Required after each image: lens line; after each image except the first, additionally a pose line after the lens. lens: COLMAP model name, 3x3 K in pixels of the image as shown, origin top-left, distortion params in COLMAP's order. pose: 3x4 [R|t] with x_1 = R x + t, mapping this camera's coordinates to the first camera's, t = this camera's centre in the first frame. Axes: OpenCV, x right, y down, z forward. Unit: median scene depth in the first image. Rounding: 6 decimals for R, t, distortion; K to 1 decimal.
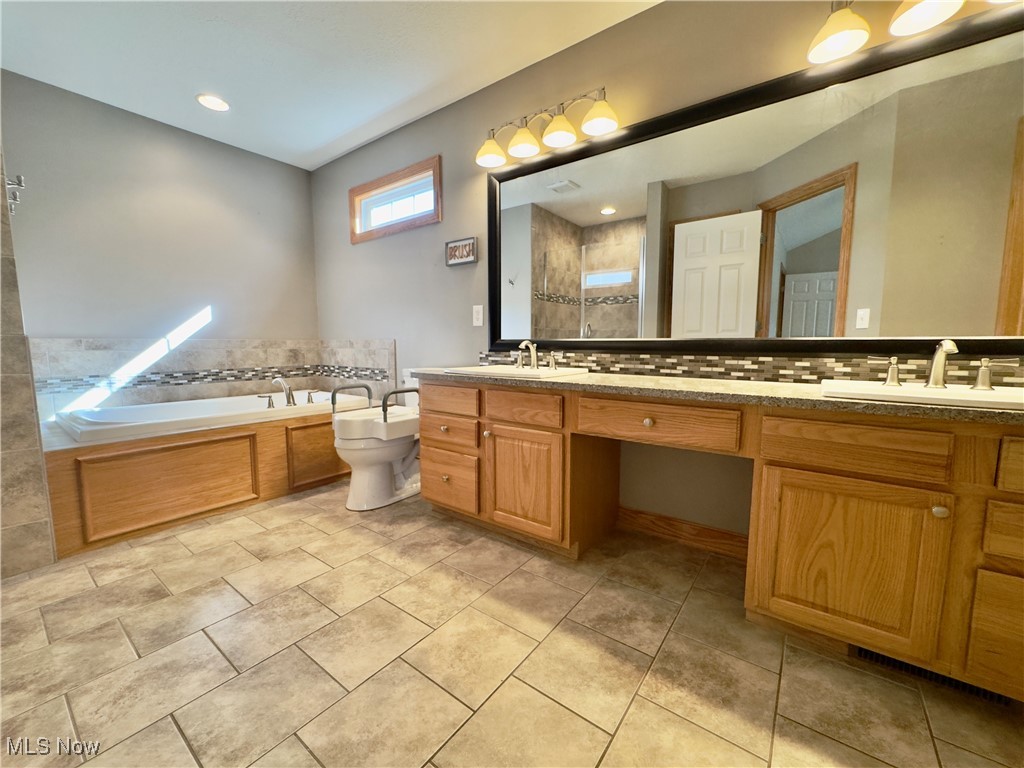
lens RADIAL K [[411.1, 0, 513.4], [0, 411.1, 384.0], [0, 0, 1]] dist [0.011318, 0.000010]
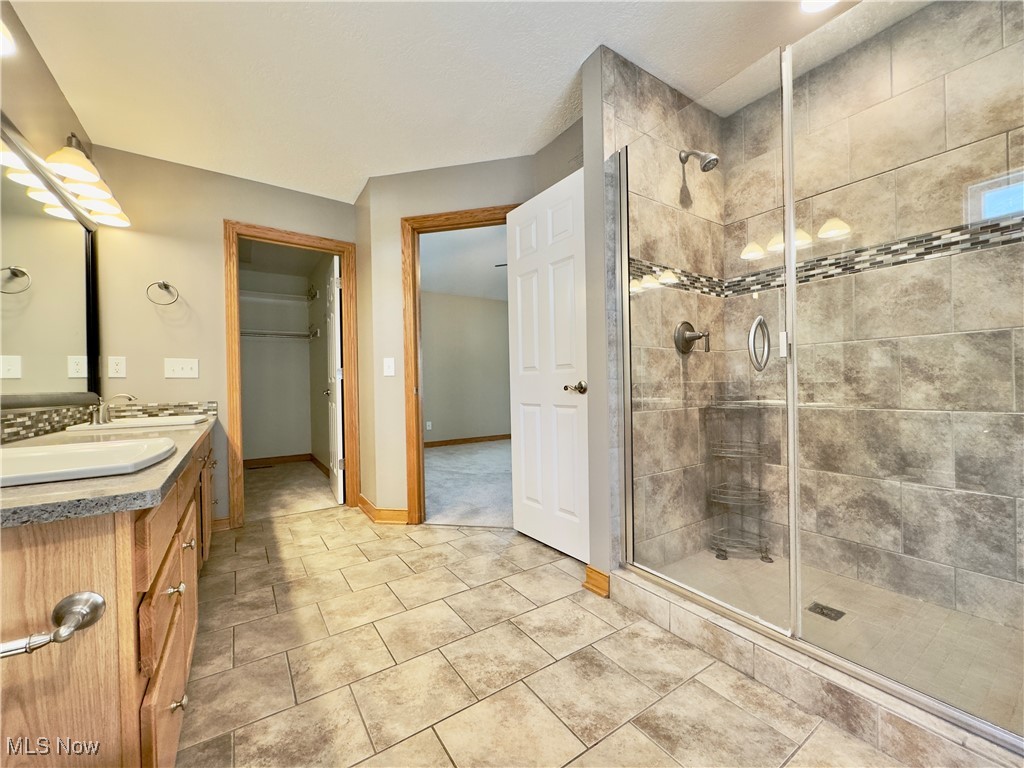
lens RADIAL K [[411.1, 0, 510.9], [0, 411.1, 387.6], [0, 0, 1]] dist [0.011318, 0.000010]
pose [[-0.941910, 0.022717, 0.335097, -0.968104], [0.057936, 0.993744, 0.095483, -0.185722], [-0.330832, 0.109350, -0.937333, 1.866734]]
